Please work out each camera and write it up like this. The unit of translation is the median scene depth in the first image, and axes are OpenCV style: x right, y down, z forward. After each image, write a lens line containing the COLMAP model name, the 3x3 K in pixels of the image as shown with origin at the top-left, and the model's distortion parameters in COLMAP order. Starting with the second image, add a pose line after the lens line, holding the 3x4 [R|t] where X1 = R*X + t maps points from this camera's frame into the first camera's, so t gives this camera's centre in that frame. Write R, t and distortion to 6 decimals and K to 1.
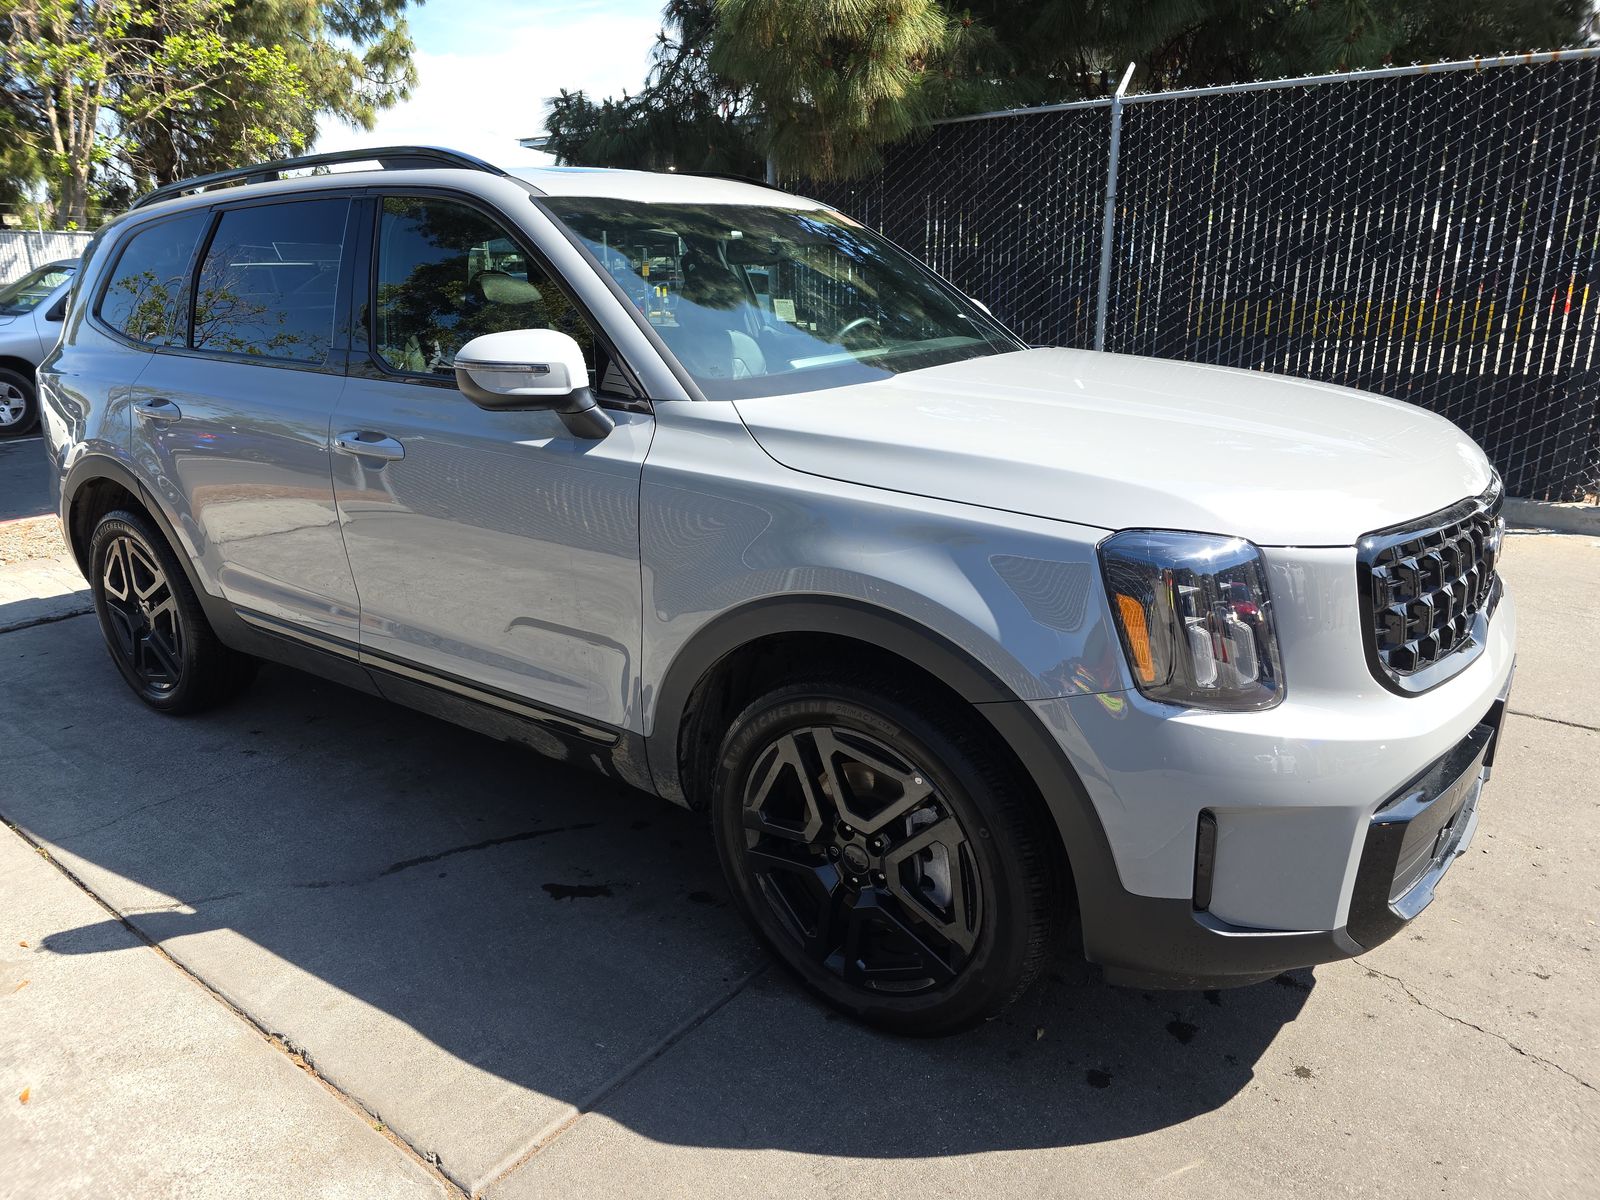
lens RADIAL K [[1103.1, 0, 783.4], [0, 1103.1, 599.0], [0, 0, 1]] dist [0.004121, 0.001311]
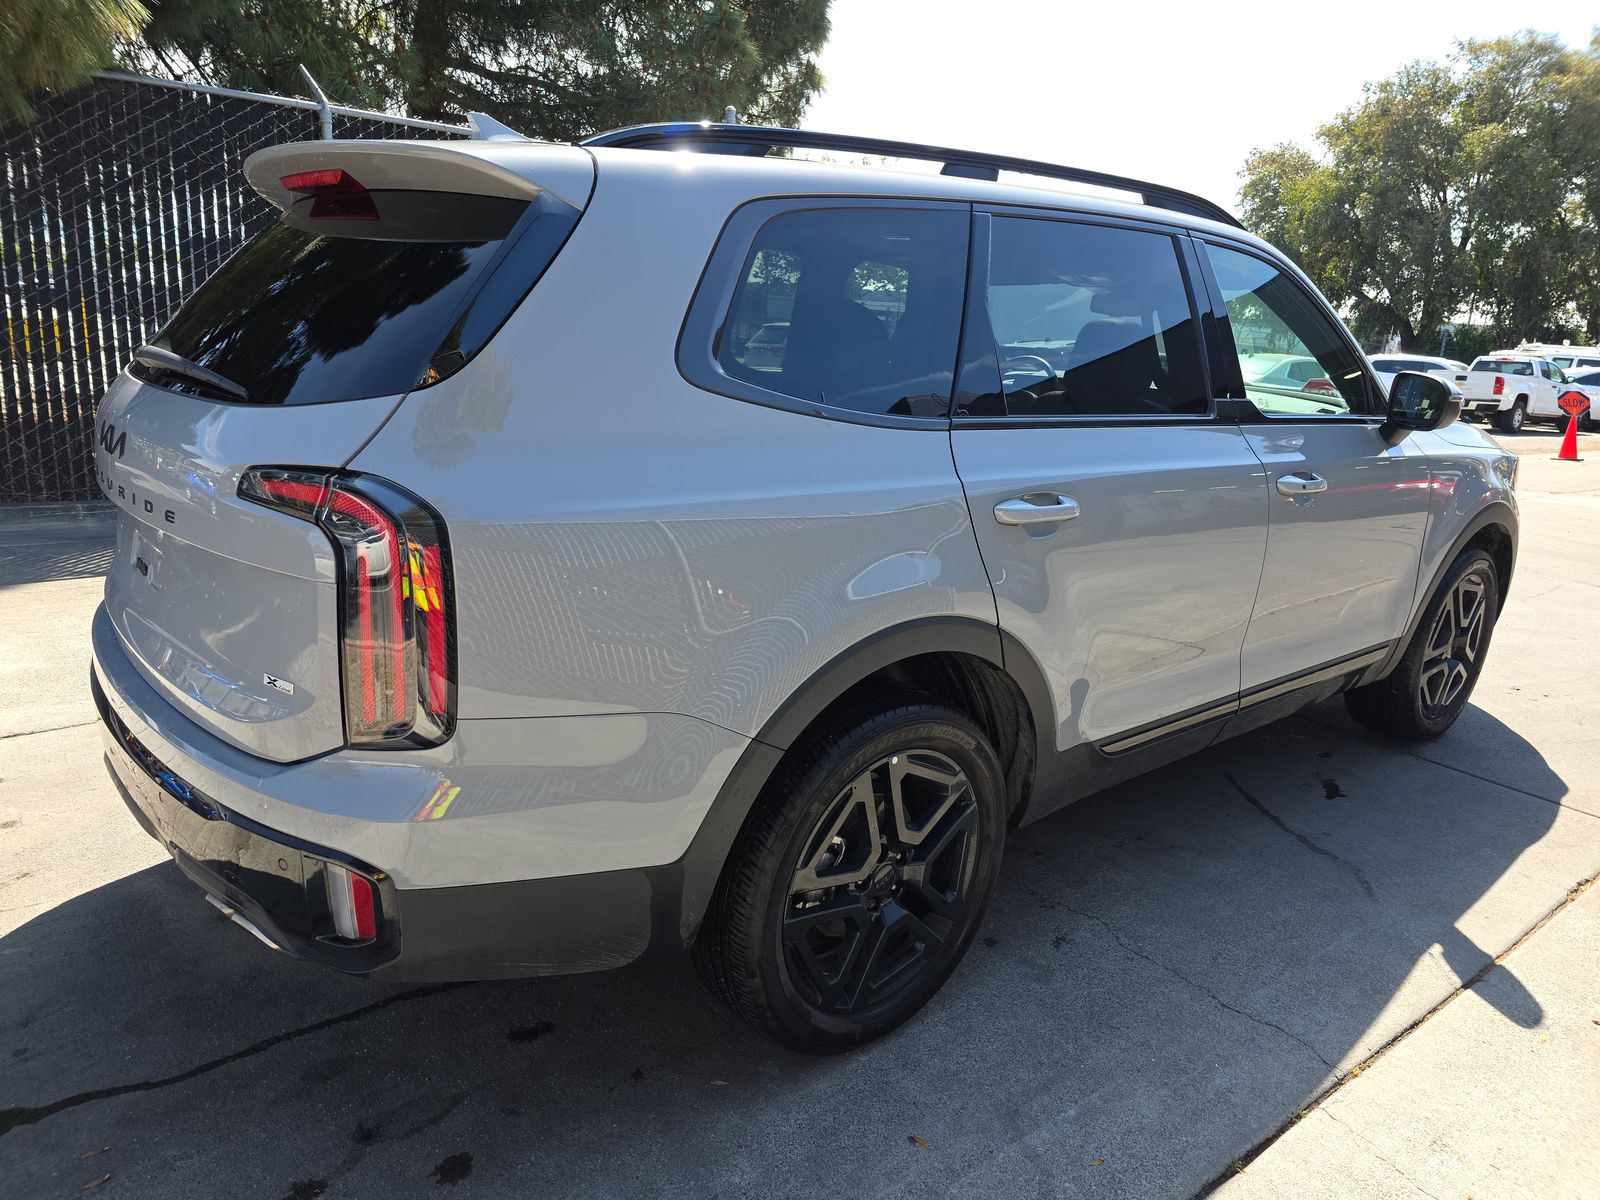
lens RADIAL K [[1068.4, 0, 804.1], [0, 1068.4, 625.2], [0, 0, 1]] dist [0.007280, 0.000762]
pose [[0.232122, -0.210081, 0.949729, -1.253615], [0.276890, 0.950272, 0.142527, -0.230400], [-0.932444, 0.229887, 0.278749, 0.989324]]
